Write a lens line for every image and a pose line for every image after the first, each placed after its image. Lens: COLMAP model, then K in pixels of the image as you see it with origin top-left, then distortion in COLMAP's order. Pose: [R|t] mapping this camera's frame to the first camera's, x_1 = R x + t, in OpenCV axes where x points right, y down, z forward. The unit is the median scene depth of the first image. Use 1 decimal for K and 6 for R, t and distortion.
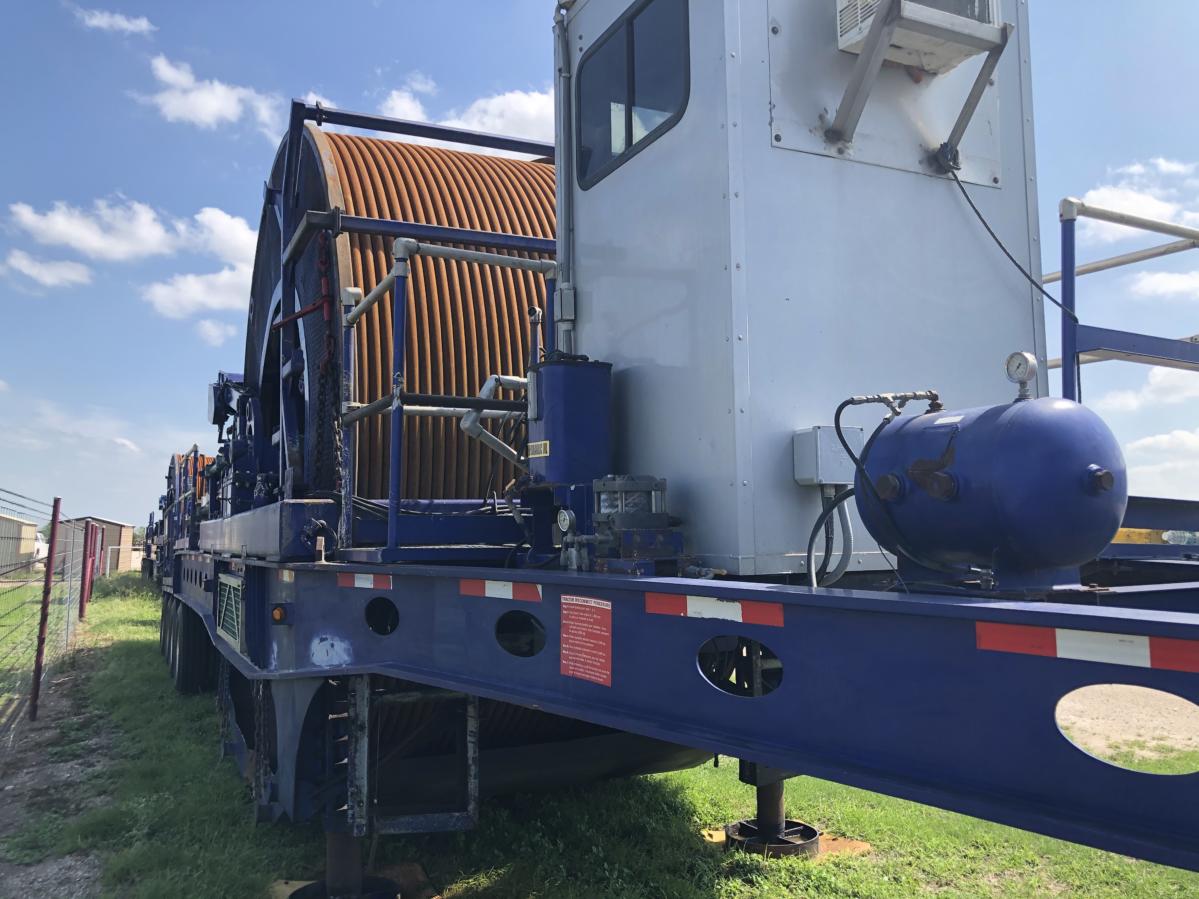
lens RADIAL K [[998.3, 0, 599.5], [0, 998.3, 449.5], [0, 0, 1]] dist [0.047035, -0.057261]
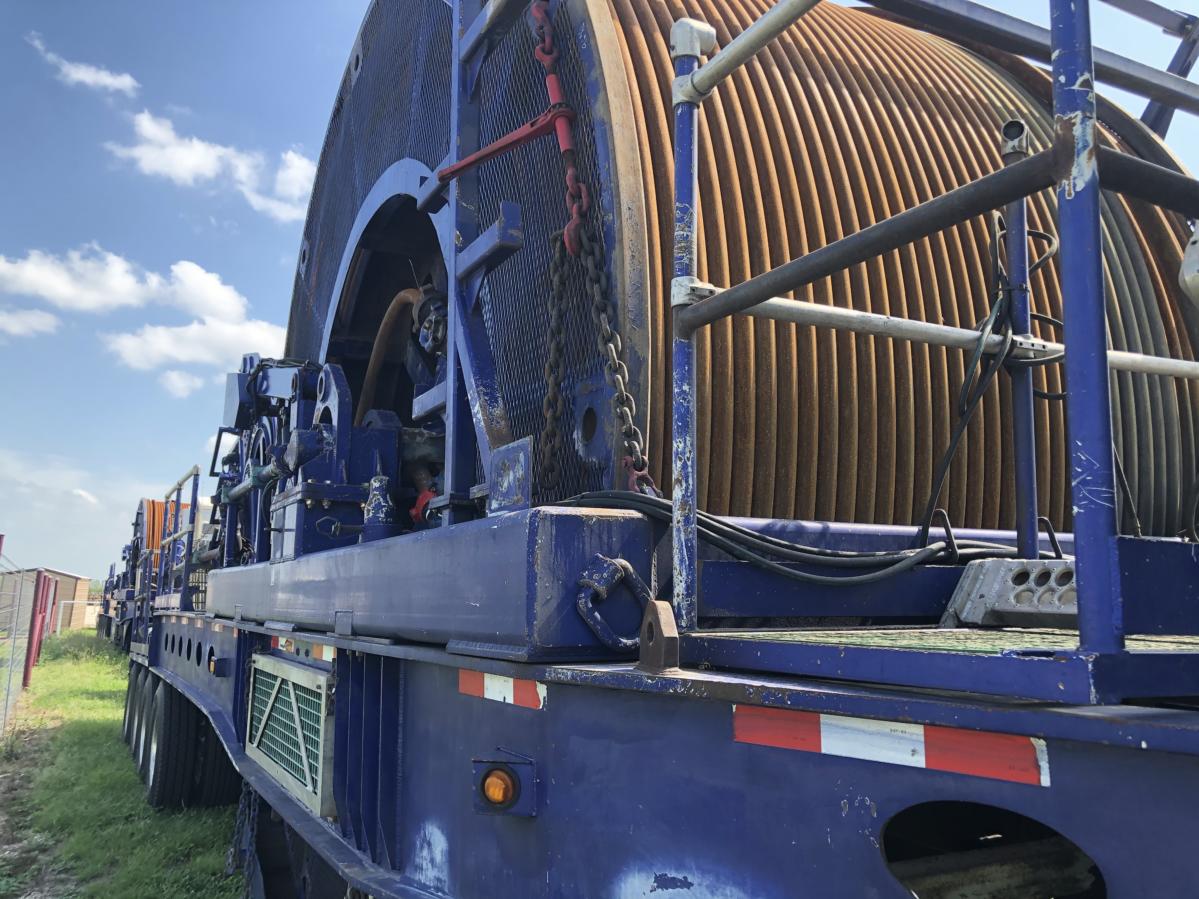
lens RADIAL K [[998.3, 0, 599.5], [0, 998.3, 449.5], [0, 0, 1]] dist [0.047035, -0.057261]
pose [[0.999107, 0.028405, 0.031285, -0.116776], [-0.026344, 0.997573, -0.064447, 0.020328], [-0.033039, 0.063565, 0.997431, 0.229034]]
